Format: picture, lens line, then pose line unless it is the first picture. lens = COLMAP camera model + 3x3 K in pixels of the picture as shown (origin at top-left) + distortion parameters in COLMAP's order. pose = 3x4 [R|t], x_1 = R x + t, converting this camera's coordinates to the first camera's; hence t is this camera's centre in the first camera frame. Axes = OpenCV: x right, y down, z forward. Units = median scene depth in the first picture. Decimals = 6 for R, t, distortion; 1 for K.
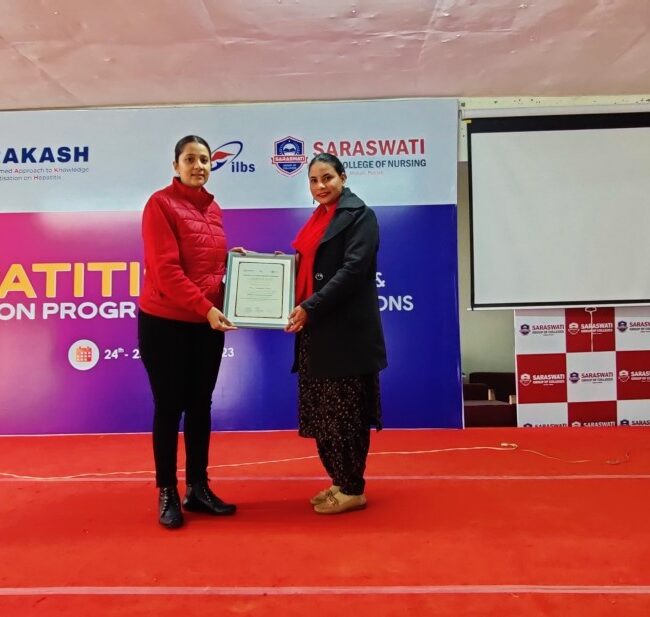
lens RADIAL K [[659.5, 0, 319.6], [0, 659.5, 312.9], [0, 0, 1]] dist [0.043670, -0.099828]
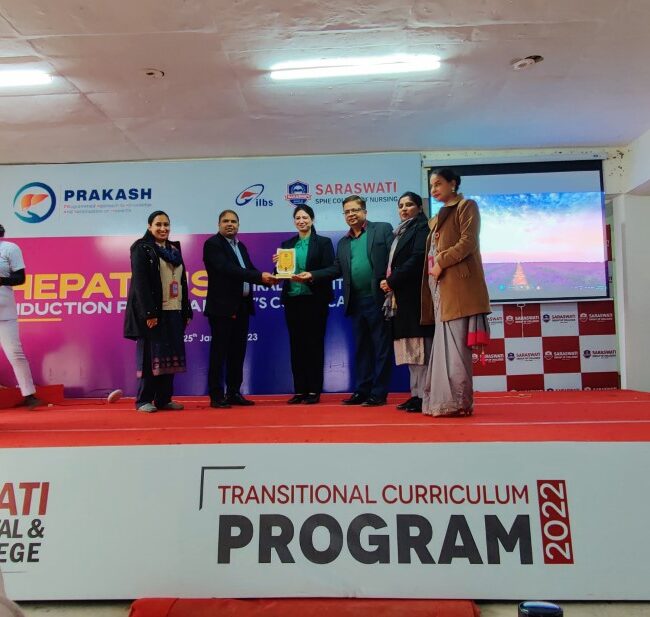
lens RADIAL K [[657.8, 0, 321.4], [0, 657.8, 310.6], [0, 0, 1]] dist [0.049162, -0.103087]
pose [[0.999960, -0.003598, -0.008241, 0.013192], [0.003039, 0.997761, -0.066817, 0.094912], [0.008463, 0.066789, 0.997731, -0.346775]]
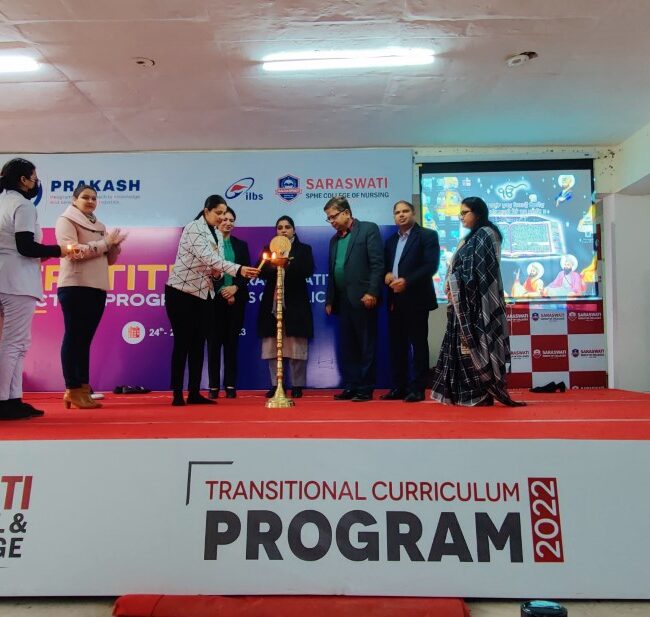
lens RADIAL K [[657.8, 0, 321.4], [0, 657.8, 310.6], [0, 0, 1]] dist [0.049162, -0.103087]
pose [[0.999898, 0.009215, 0.010881, 0.009593], [-0.008518, 0.998013, -0.062428, 0.097400], [-0.011435, 0.062329, 0.997990, -0.337695]]
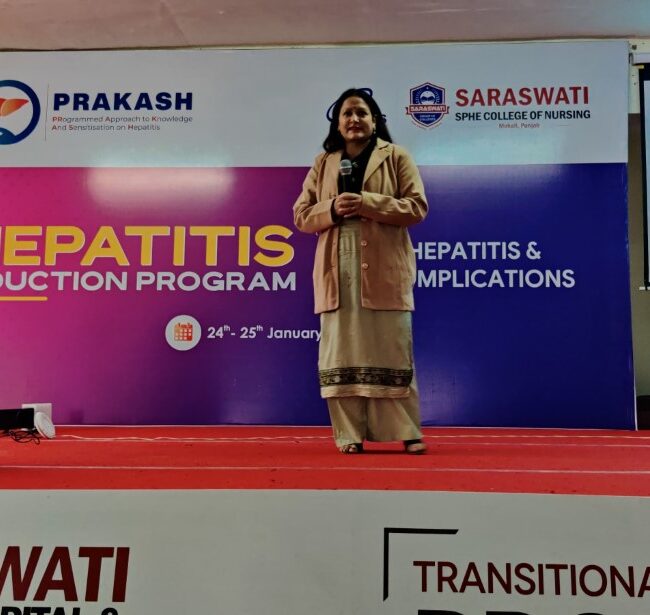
lens RADIAL K [[1028.8, 0, 341.3], [0, 1028.8, 297.3], [0, 0, 1]] dist [0.150596, -0.553405]
pose [[0.999211, 0.016684, -0.036032, -0.104663], [-0.019448, 0.996780, -0.077787, 0.114986], [0.034618, 0.078427, 0.996319, -0.311130]]
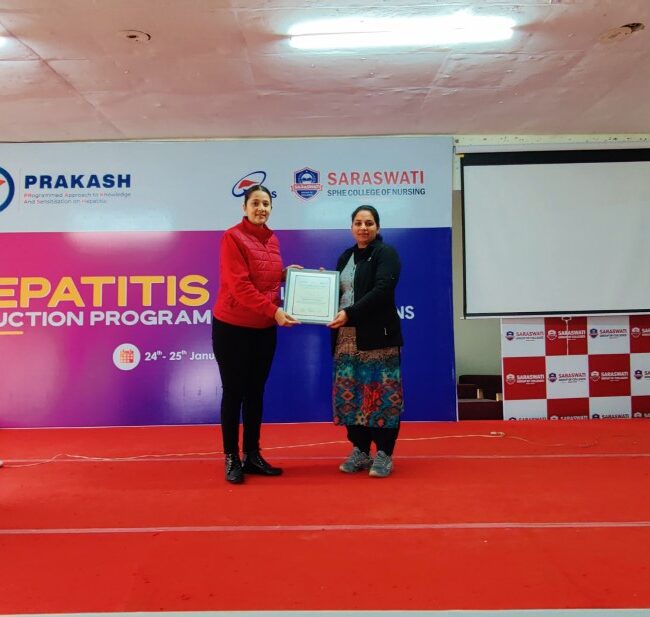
lens RADIAL K [[659.5, 0, 319.6], [0, 659.5, 312.9], [0, 0, 1]] dist [0.043670, -0.099828]
pose [[0.999642, 0.003320, 0.026560, -0.053296], [-0.003006, 0.999925, -0.011836, 0.000010], [-0.026598, 0.011752, 0.999577, -0.147145]]
